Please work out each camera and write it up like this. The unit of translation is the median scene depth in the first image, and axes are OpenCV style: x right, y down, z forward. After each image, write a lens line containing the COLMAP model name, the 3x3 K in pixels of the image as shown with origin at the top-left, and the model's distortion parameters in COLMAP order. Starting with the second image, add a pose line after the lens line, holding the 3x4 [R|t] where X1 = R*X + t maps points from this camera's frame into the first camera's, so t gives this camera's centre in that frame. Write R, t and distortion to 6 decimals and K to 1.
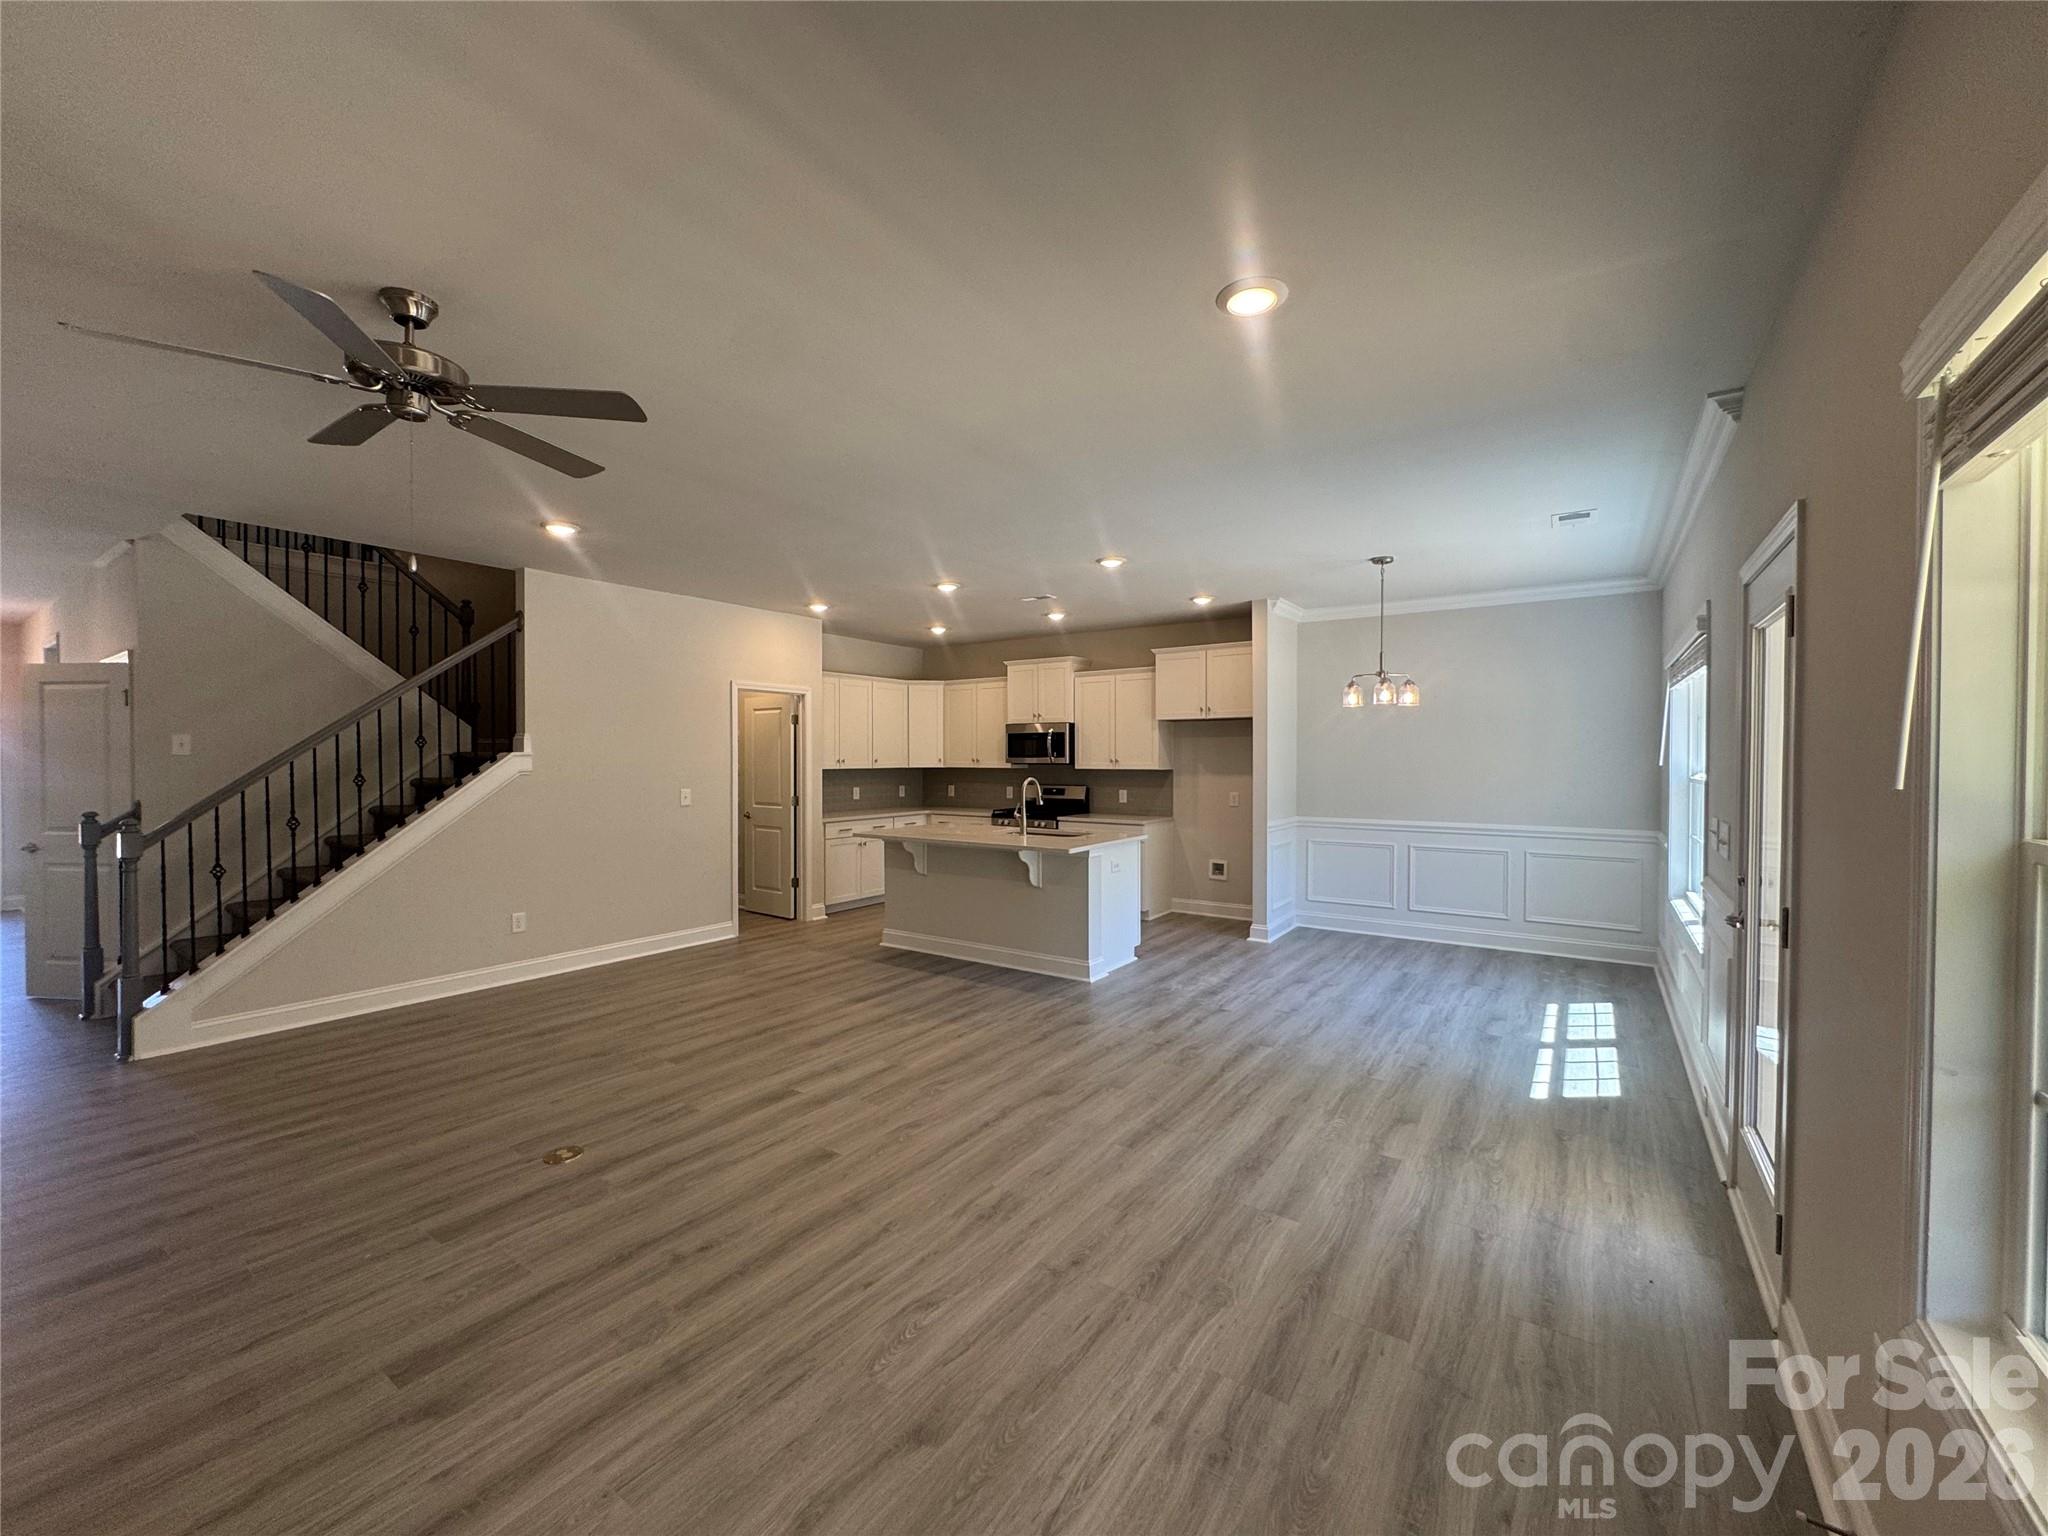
lens RADIAL K [[818.3, 0, 1022.7], [0, 818.3, 760.7], [0, 0, 1]] dist [-0.001470, -0.000083]
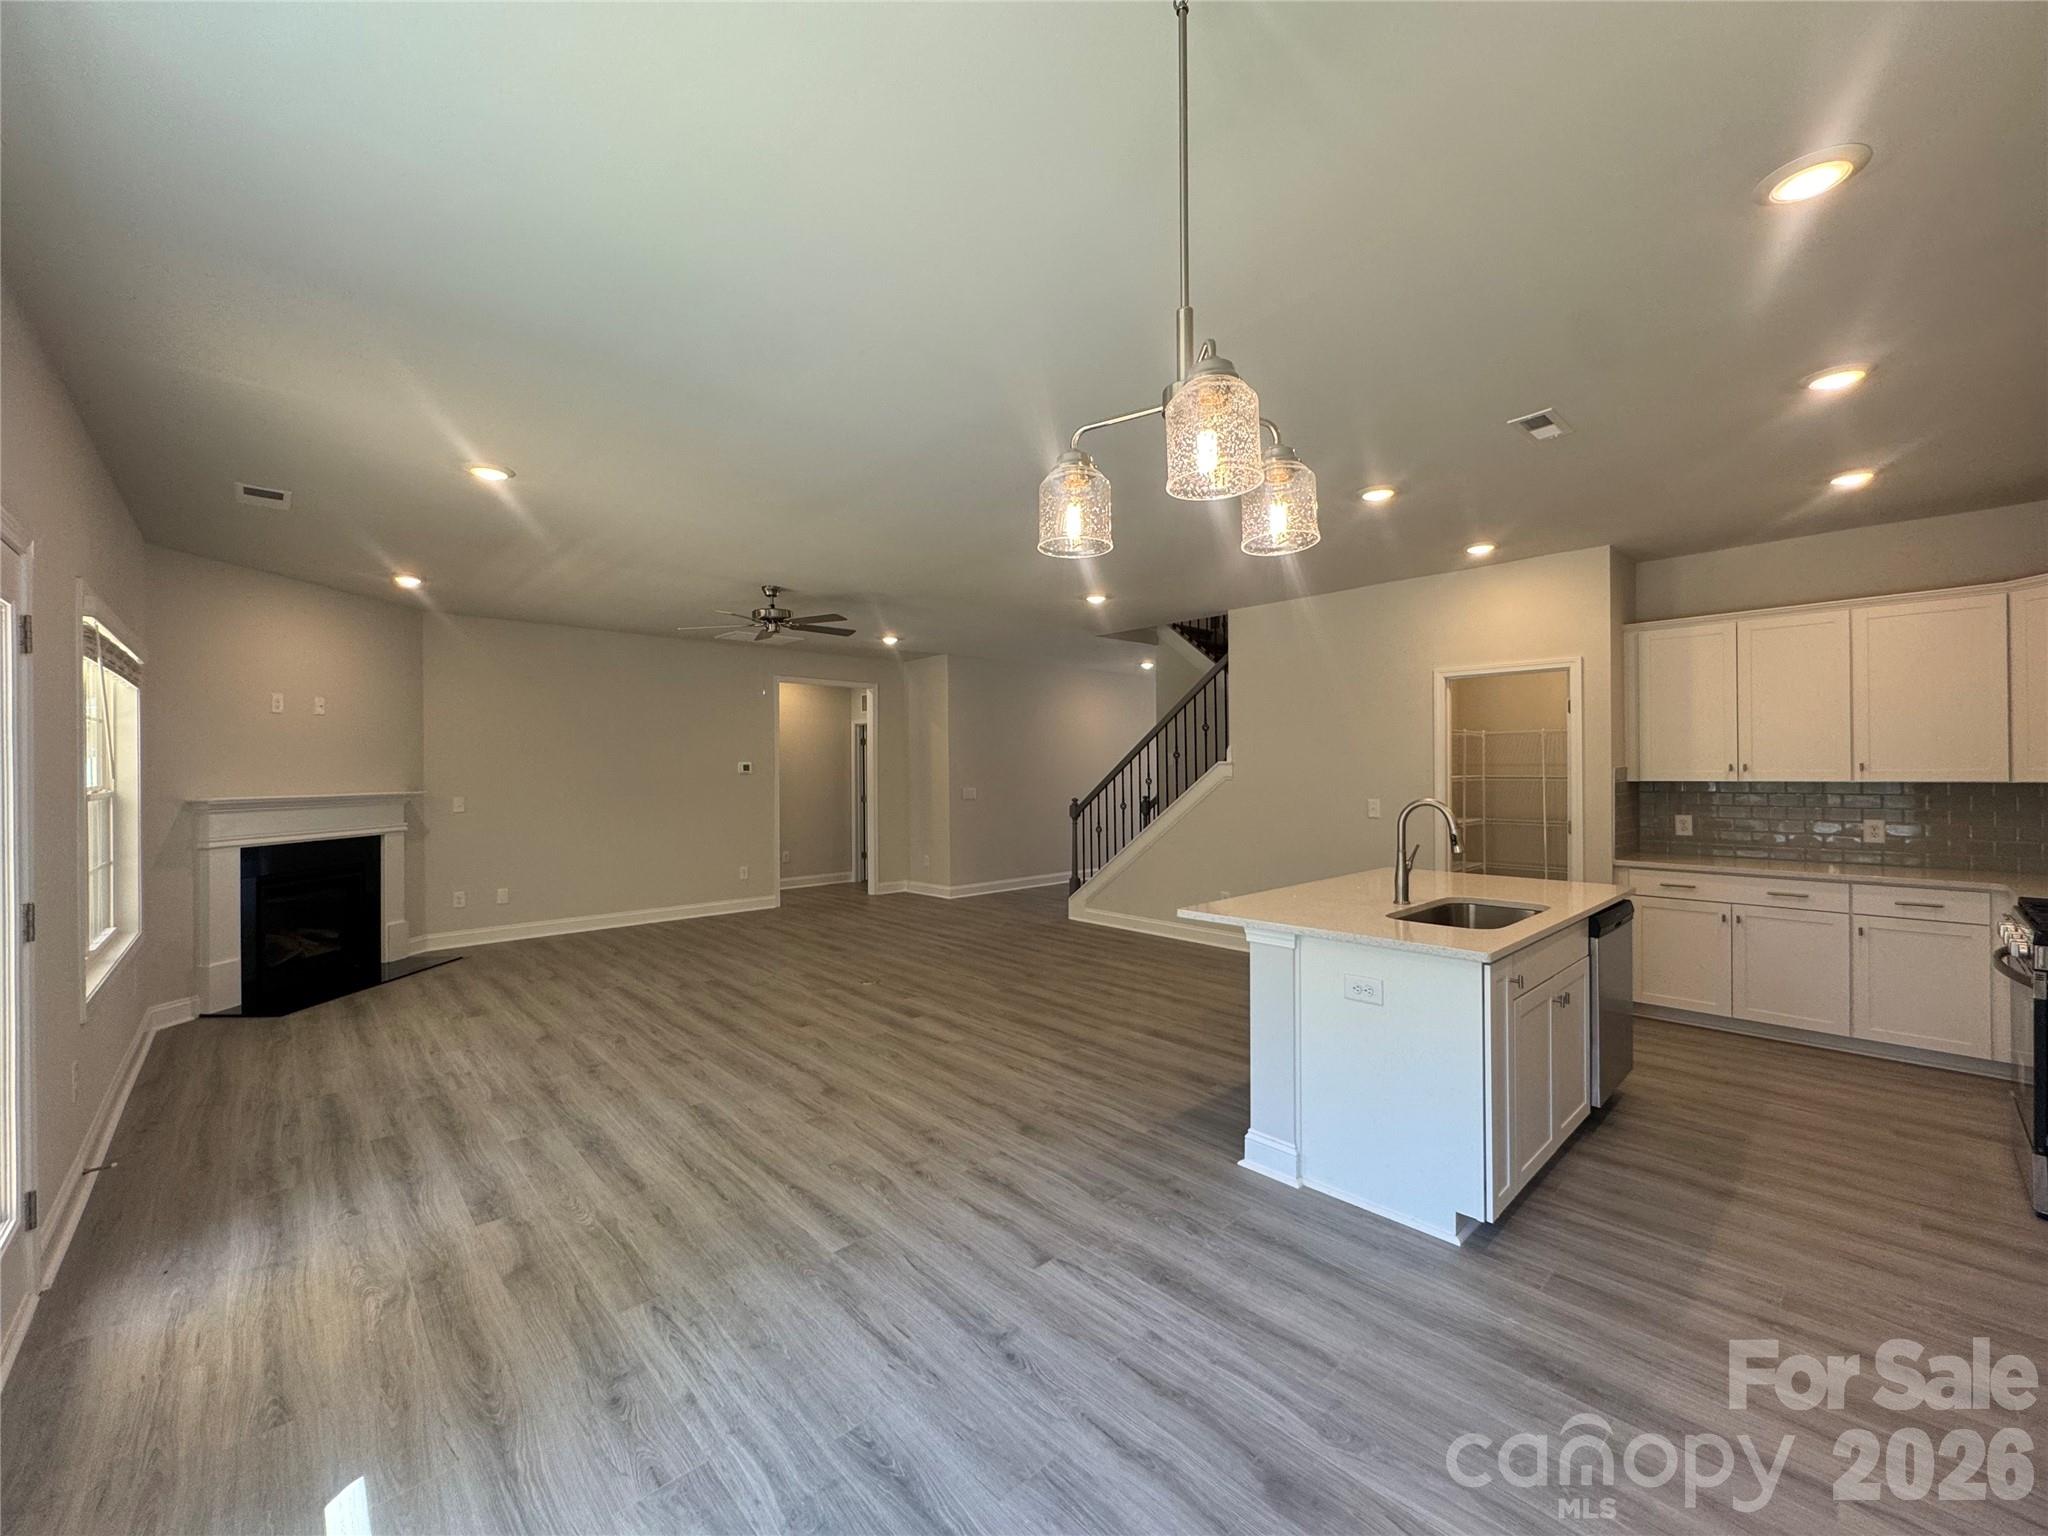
lens RADIAL K [[818.3, 0, 1020.9], [0, 818.3, 776.5], [0, 0, 1]] dist [-0.001470, -0.000083]
pose [[-0.218187, 0.007771, -0.975876, 0.873797], [0.002343, 0.999970, 0.007438, 0.003417], [0.975904, -0.000664, -0.218198, 1.296937]]
